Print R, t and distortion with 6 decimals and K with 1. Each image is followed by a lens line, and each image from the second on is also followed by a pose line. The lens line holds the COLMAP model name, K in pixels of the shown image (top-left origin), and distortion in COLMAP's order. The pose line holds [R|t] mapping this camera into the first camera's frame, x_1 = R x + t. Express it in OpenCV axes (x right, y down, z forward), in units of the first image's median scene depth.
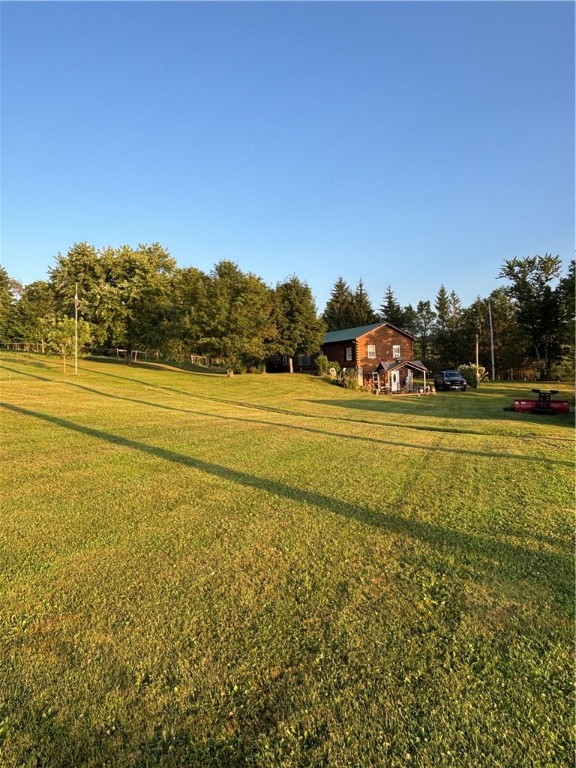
lens RADIAL K [[494.3, 0, 288.0], [0, 494.3, 383.6], [0, 0, 1]] dist [-0.004064, -0.000663]
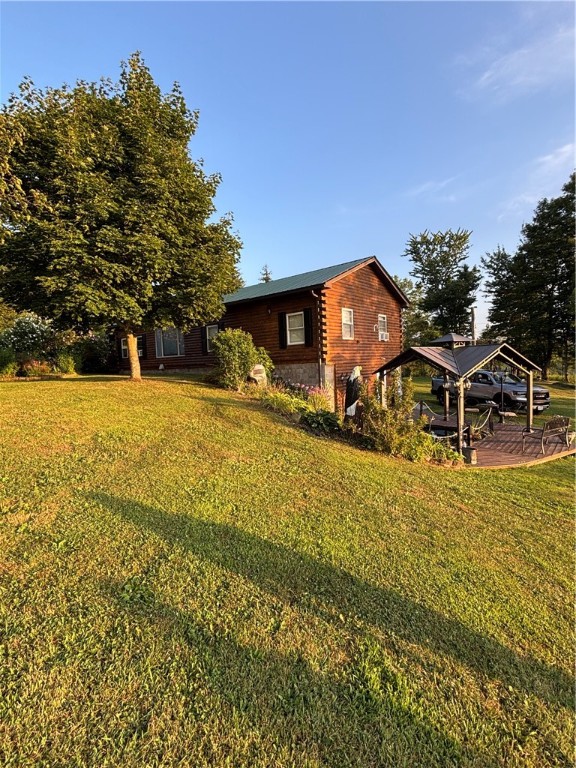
lens RADIAL K [[373.9, 0, 290.9], [0, 373.9, 383.8], [0, 0, 1]] dist [0.003823, 0.000025]
pose [[0.928908, -0.021642, 0.369679, 0.010918], [0.011423, 0.999490, 0.029810, -0.025204], [-0.370135, -0.023468, 0.928681, 0.730364]]
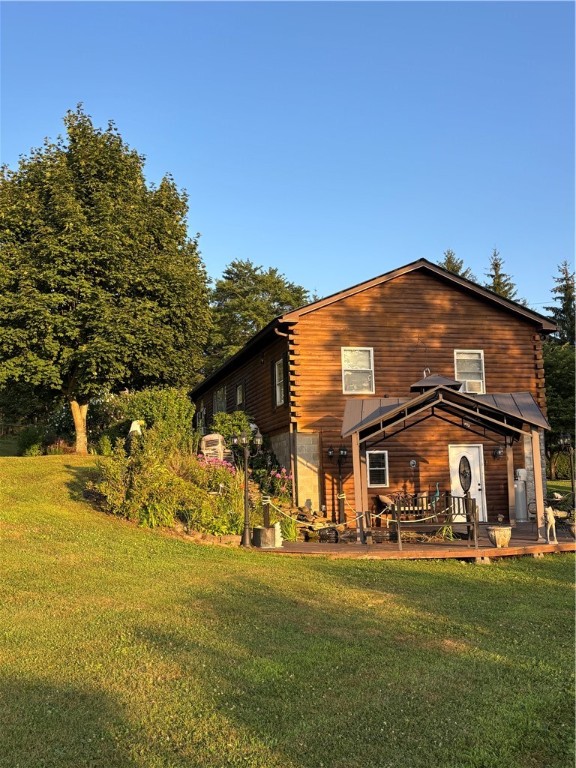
lens RADIAL K [[770.6, 0, 289.0], [0, 770.6, 385.6], [0, 0, 1]] dist [0.057295, 0.000000]
pose [[0.975958, -0.018538, -0.217169, 0.222091], [-0.010511, 0.991214, -0.131849, -0.002676], [0.217705, 0.130962, 0.967188, 0.597865]]
